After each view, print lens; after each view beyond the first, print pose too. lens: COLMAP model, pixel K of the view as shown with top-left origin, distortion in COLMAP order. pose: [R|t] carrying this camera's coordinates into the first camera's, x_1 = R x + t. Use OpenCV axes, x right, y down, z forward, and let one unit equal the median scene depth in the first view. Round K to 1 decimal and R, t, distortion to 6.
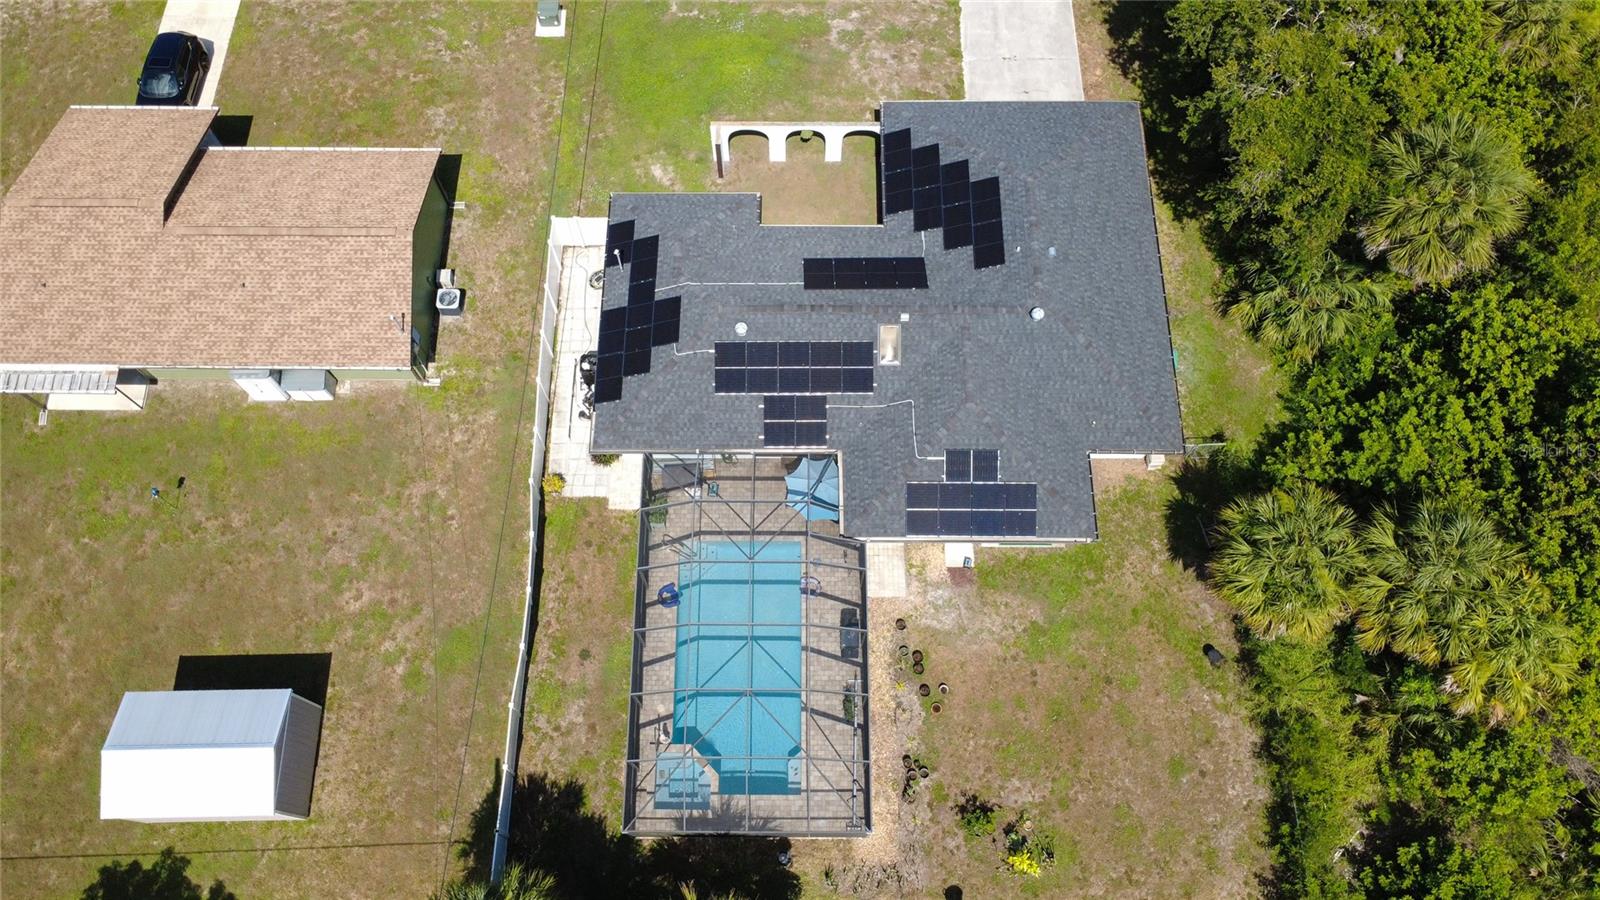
lens RADIAL K [[1182.6, 0, 800.0], [0, 1182.6, 450.0], [0, 0, 1]] dist [-0.002768, 0.001775]
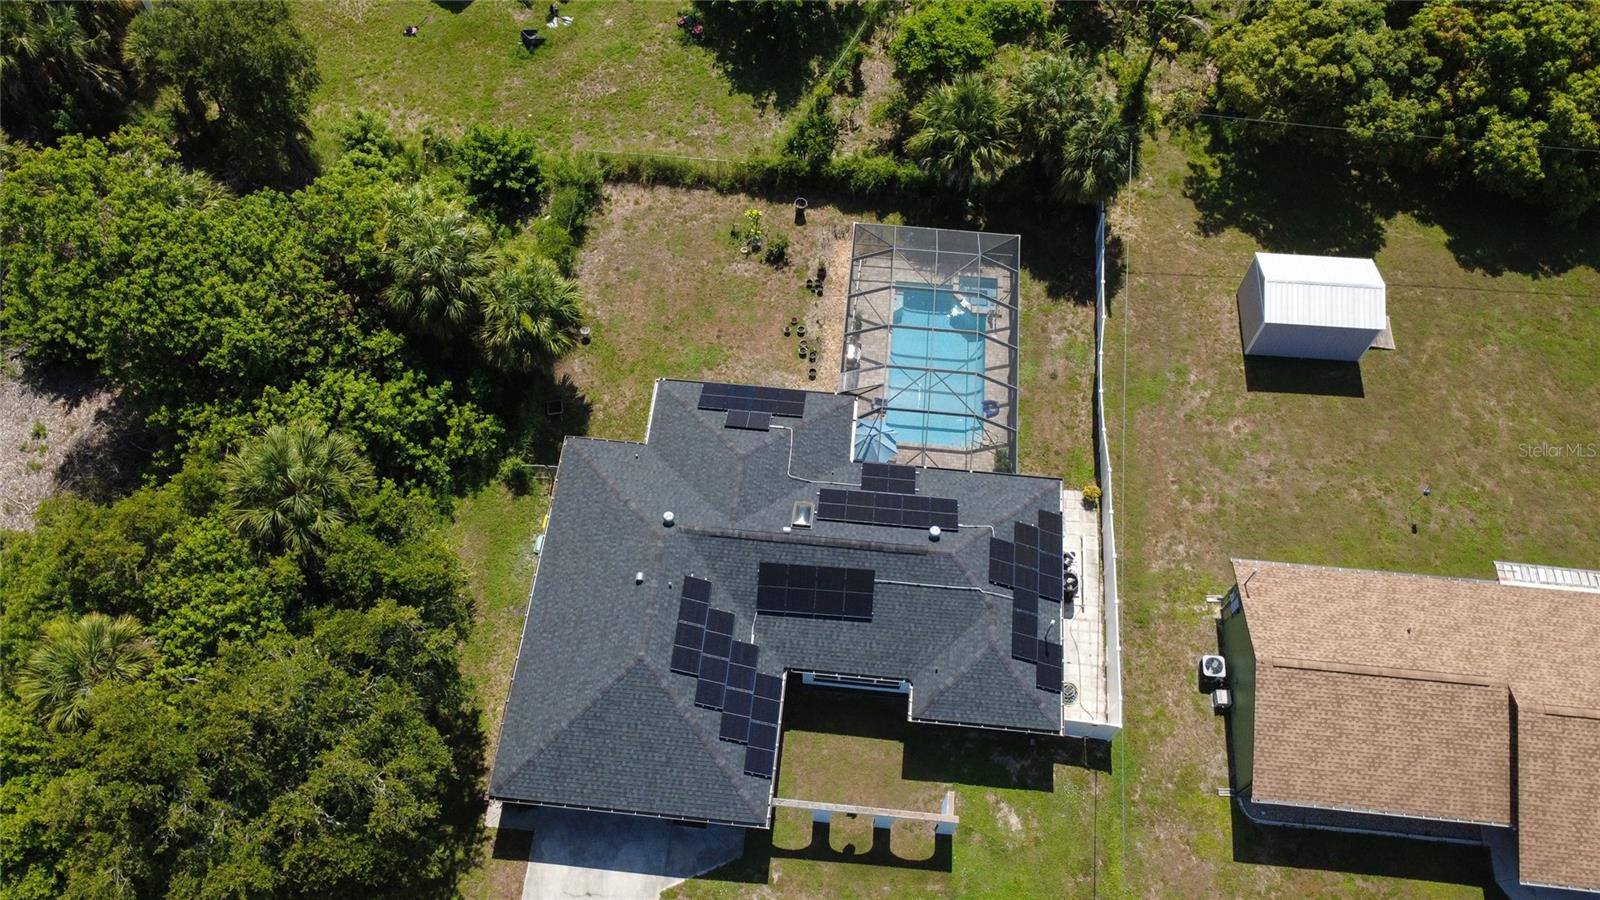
lens RADIAL K [[1170.5, 0, 801.5], [0, 1170.5, 450.3], [0, 0, 1]] dist [0.000216, -0.001617]
pose [[-0.995343, -0.085239, 0.045021, 0.031783], [0.088584, -0.624592, 0.775911, -0.909516], [-0.038018, 0.776285, 0.629234, 0.249842]]
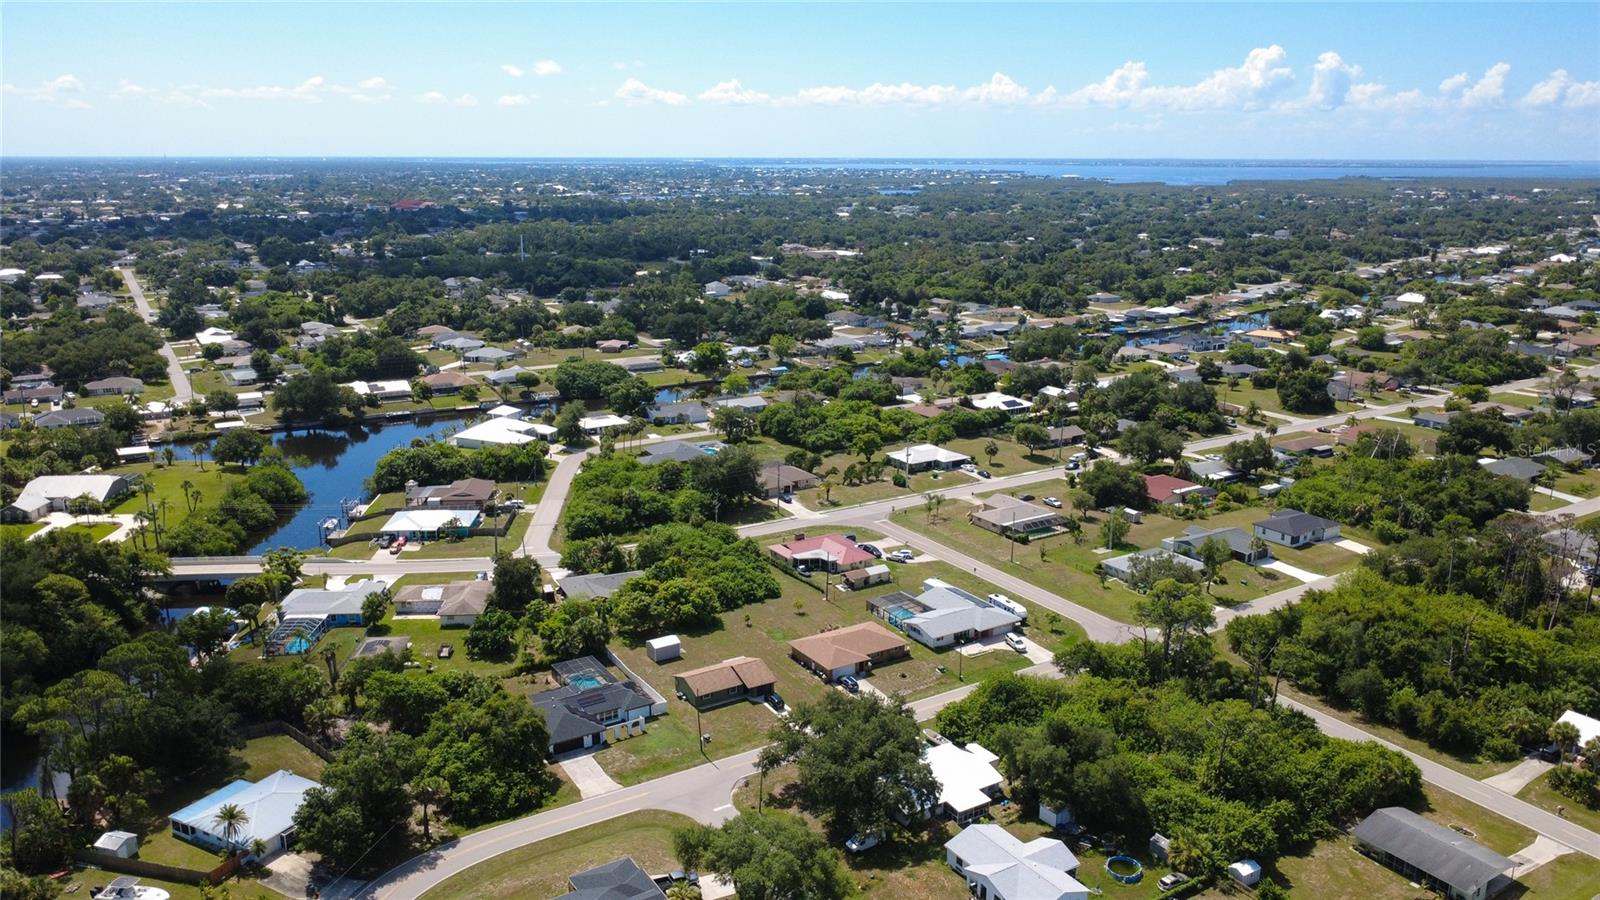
lens RADIAL K [[1170.5, 0, 801.5], [0, 1170.5, 450.3], [0, 0, 1]] dist [0.000216, -0.001617]
pose [[-0.845860, 0.125521, -0.518426, 1.642164], [-0.496405, 0.170433, 0.851196, -4.710597], [0.195200, 0.977342, -0.081853, 0.600478]]
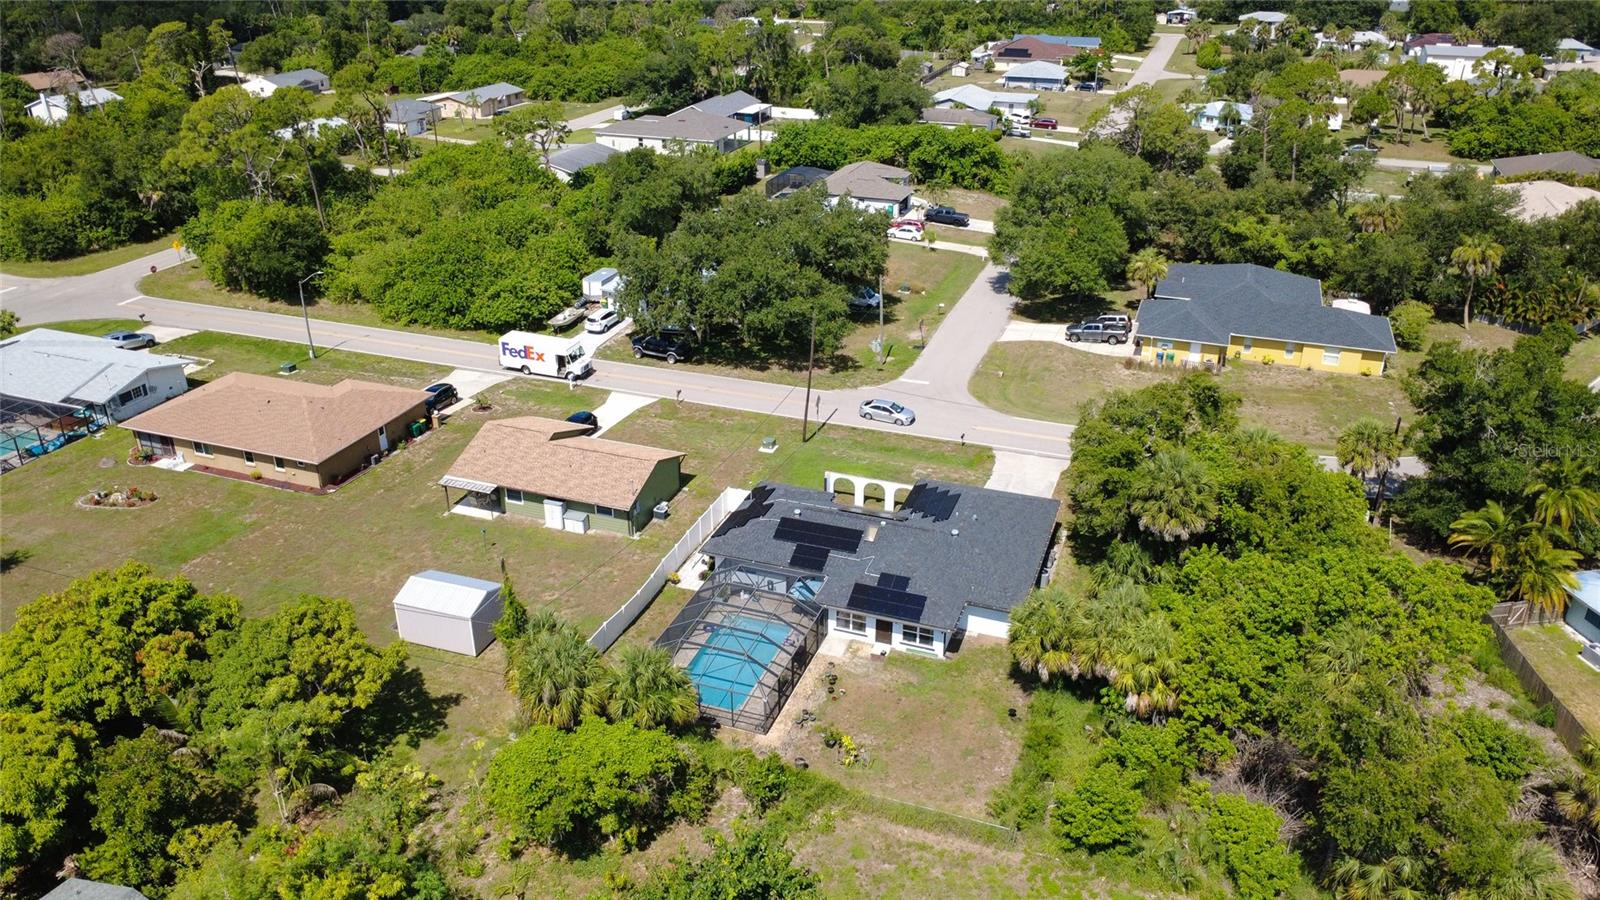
lens RADIAL K [[1170.5, 0, 801.5], [0, 1170.5, 450.3], [0, 0, 1]] dist [0.000216, -0.001617]
pose [[0.940491, 0.144580, -0.307529, 0.505014], [-0.314354, 0.713881, -0.625744, 0.969542], [0.129069, 0.685179, 0.716848, -0.384770]]
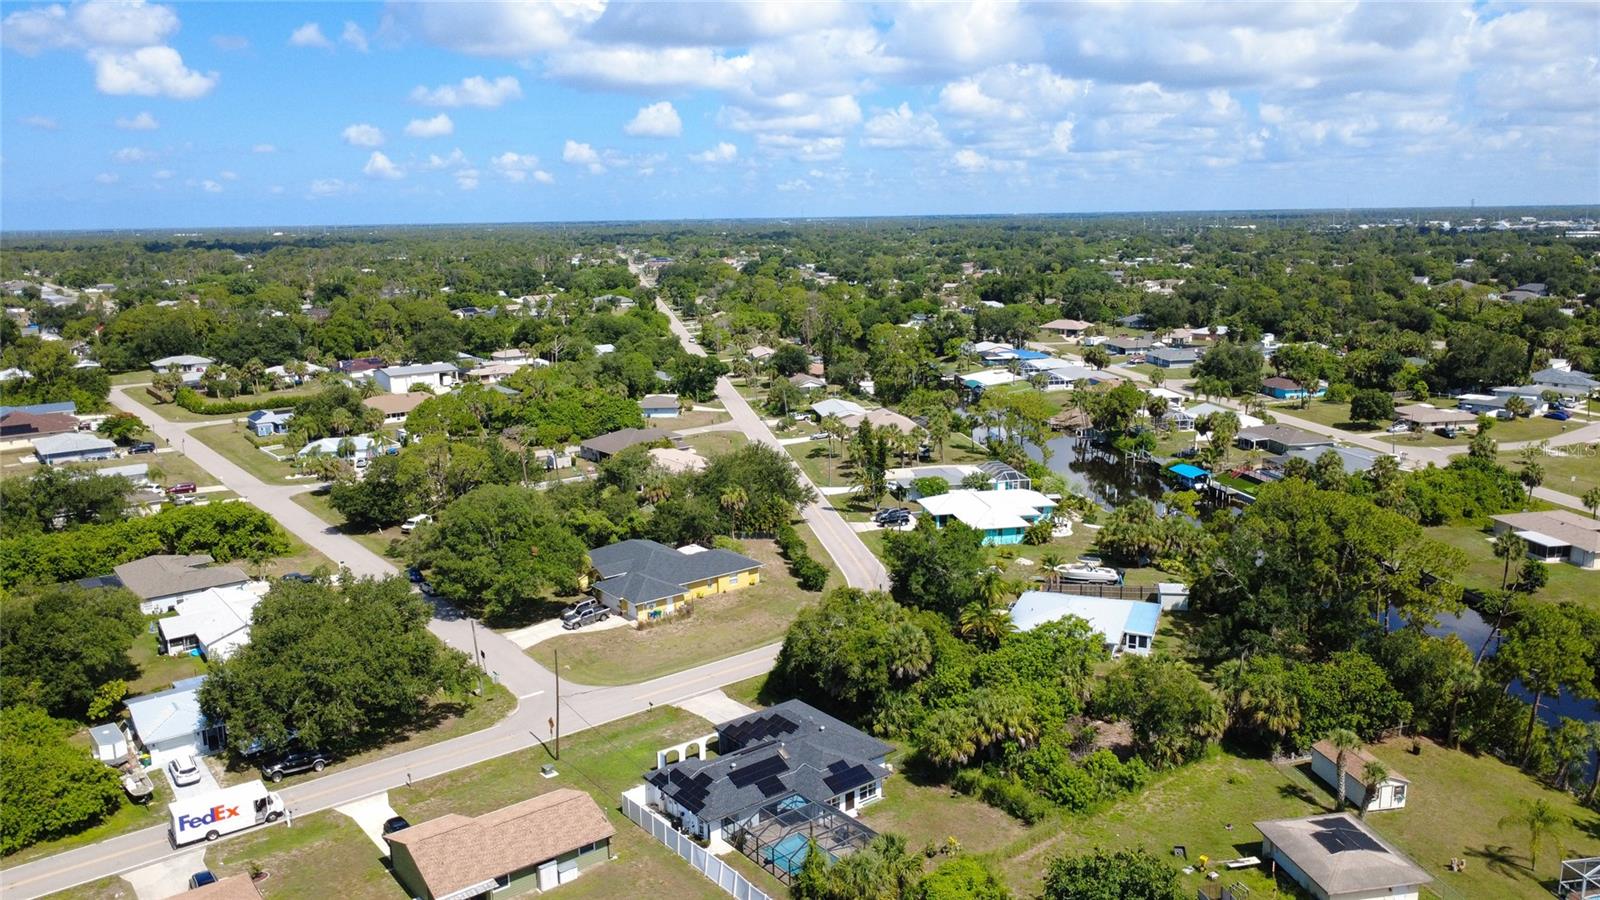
lens RADIAL K [[1170.5, 0, 801.5], [0, 1170.5, 450.3], [0, 0, 1]] dist [0.000216, -0.001617]
pose [[0.785464, -0.136430, 0.603684, -1.316260], [0.579565, 0.504358, -0.640099, 1.206389], [-0.217144, 0.852649, 0.475225, -0.755408]]
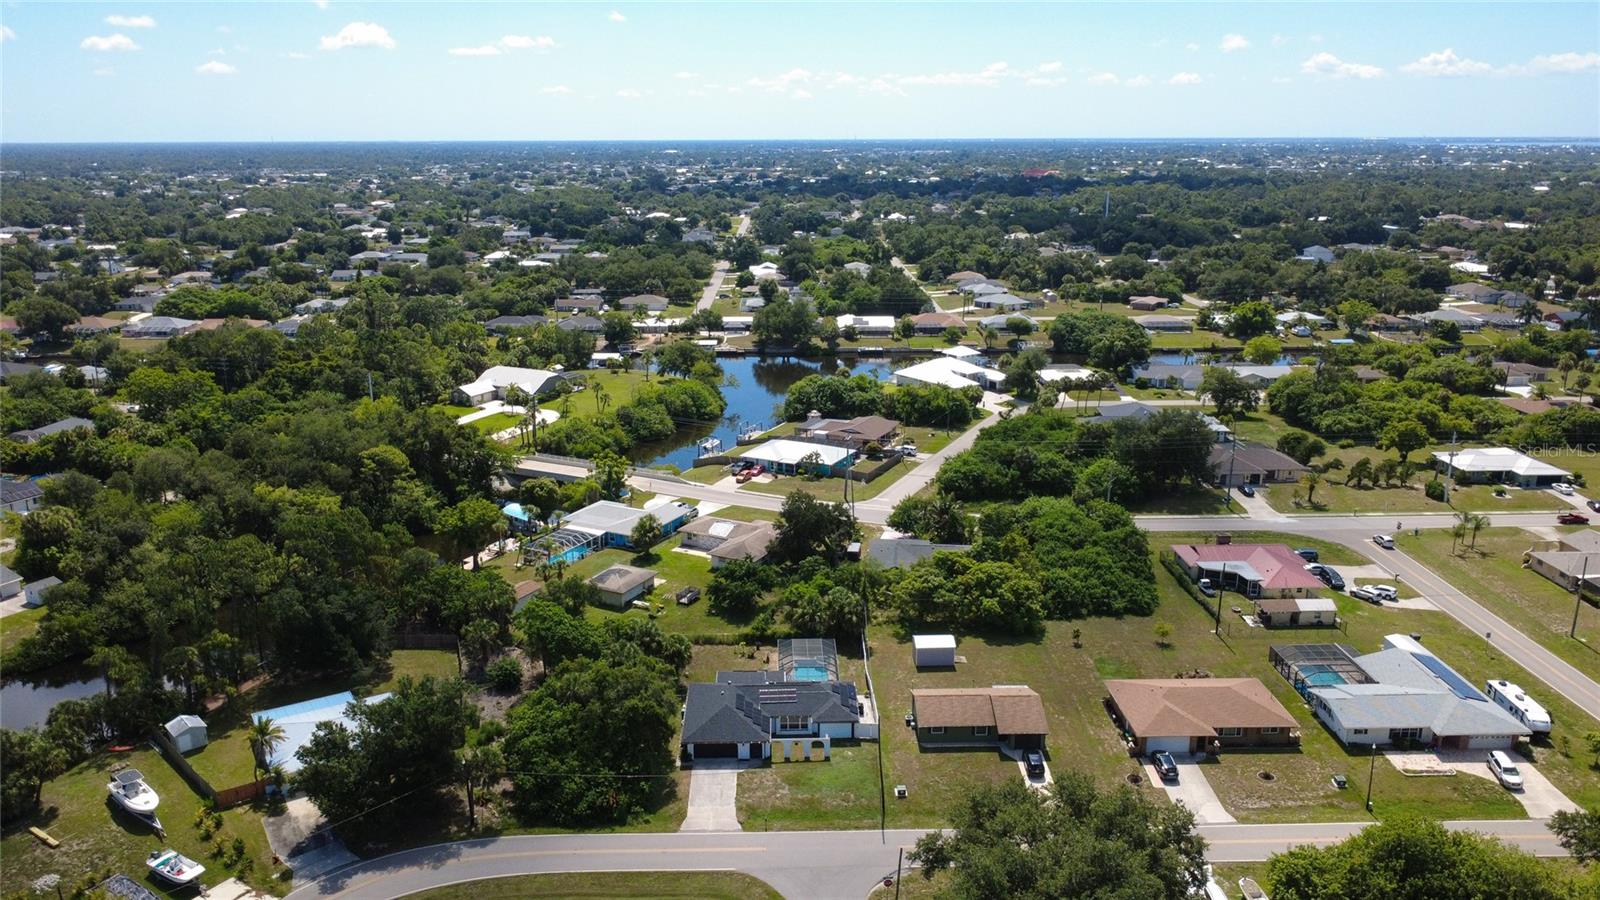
lens RADIAL K [[1170.5, 0, 801.5], [0, 1170.5, 450.3], [0, 0, 1]] dist [0.000216, -0.001617]
pose [[-0.999669, 0.006868, -0.024800, 0.067408], [-0.023771, 0.122668, 0.992163, -3.612633], [0.009856, 0.992424, -0.122464, 0.735720]]
